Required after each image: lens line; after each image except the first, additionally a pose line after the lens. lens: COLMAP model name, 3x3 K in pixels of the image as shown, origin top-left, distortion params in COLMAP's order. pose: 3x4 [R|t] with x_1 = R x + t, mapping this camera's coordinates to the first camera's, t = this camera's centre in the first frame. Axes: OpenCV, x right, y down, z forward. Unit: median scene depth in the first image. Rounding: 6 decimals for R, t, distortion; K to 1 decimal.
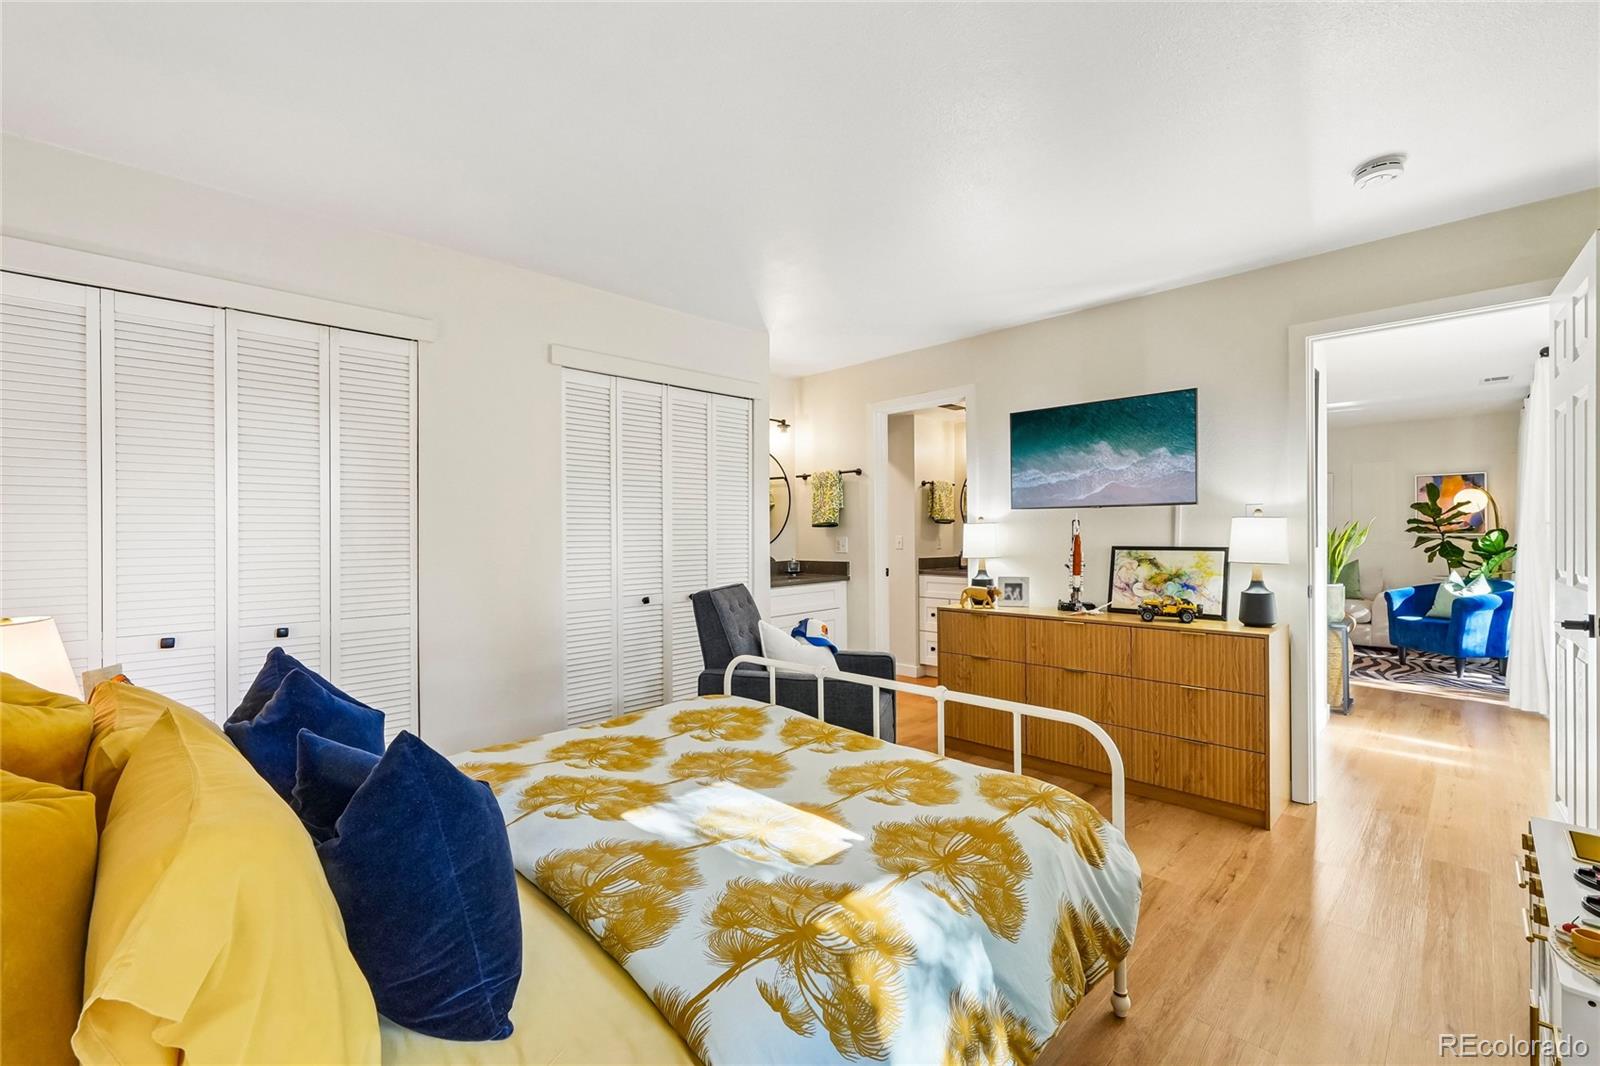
lens RADIAL K [[699.4, 0, 802.8], [0, 699.4, 539.7], [0, 0, 1]] dist [0.000609, 0.000584]
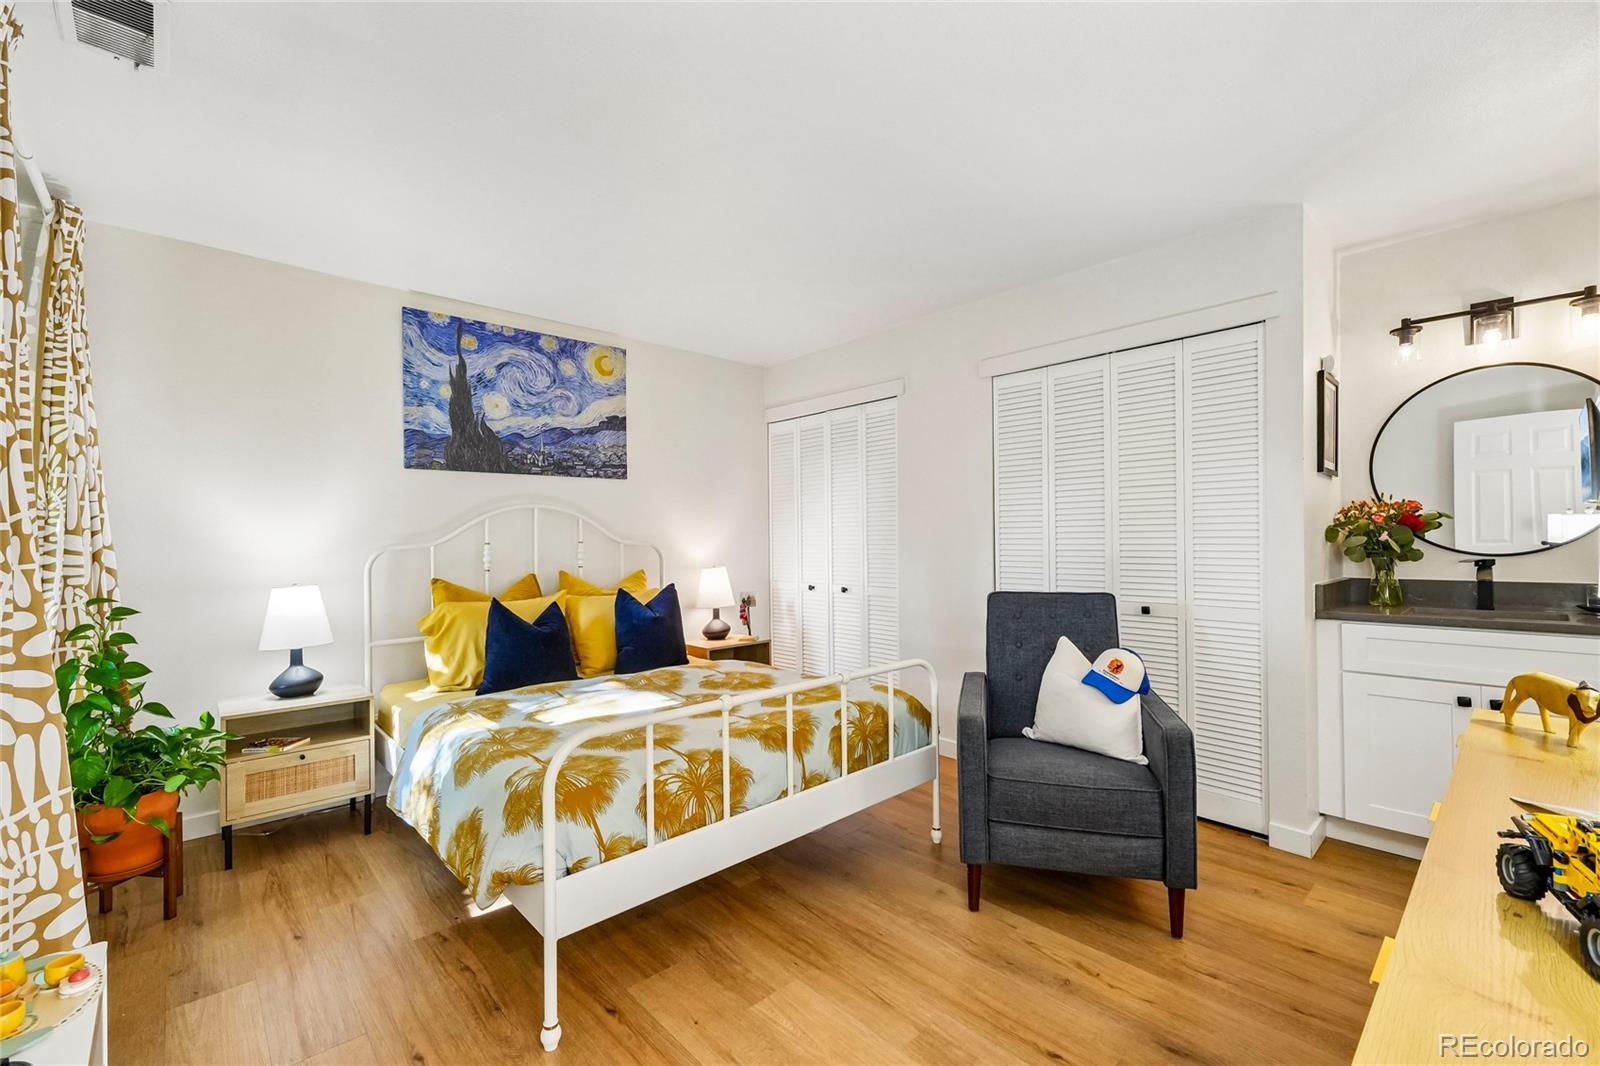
lens RADIAL K [[679.1, 0, 804.3], [0, 679.1, 534.1], [0, 0, 1]] dist [-0.001409, 0.001919]
pose [[-0.065626, 0.008847, -0.997805, 0.917449], [-0.008831, 0.999916, 0.009446, -0.011641], [0.997805, 0.009431, -0.065542, 0.975700]]
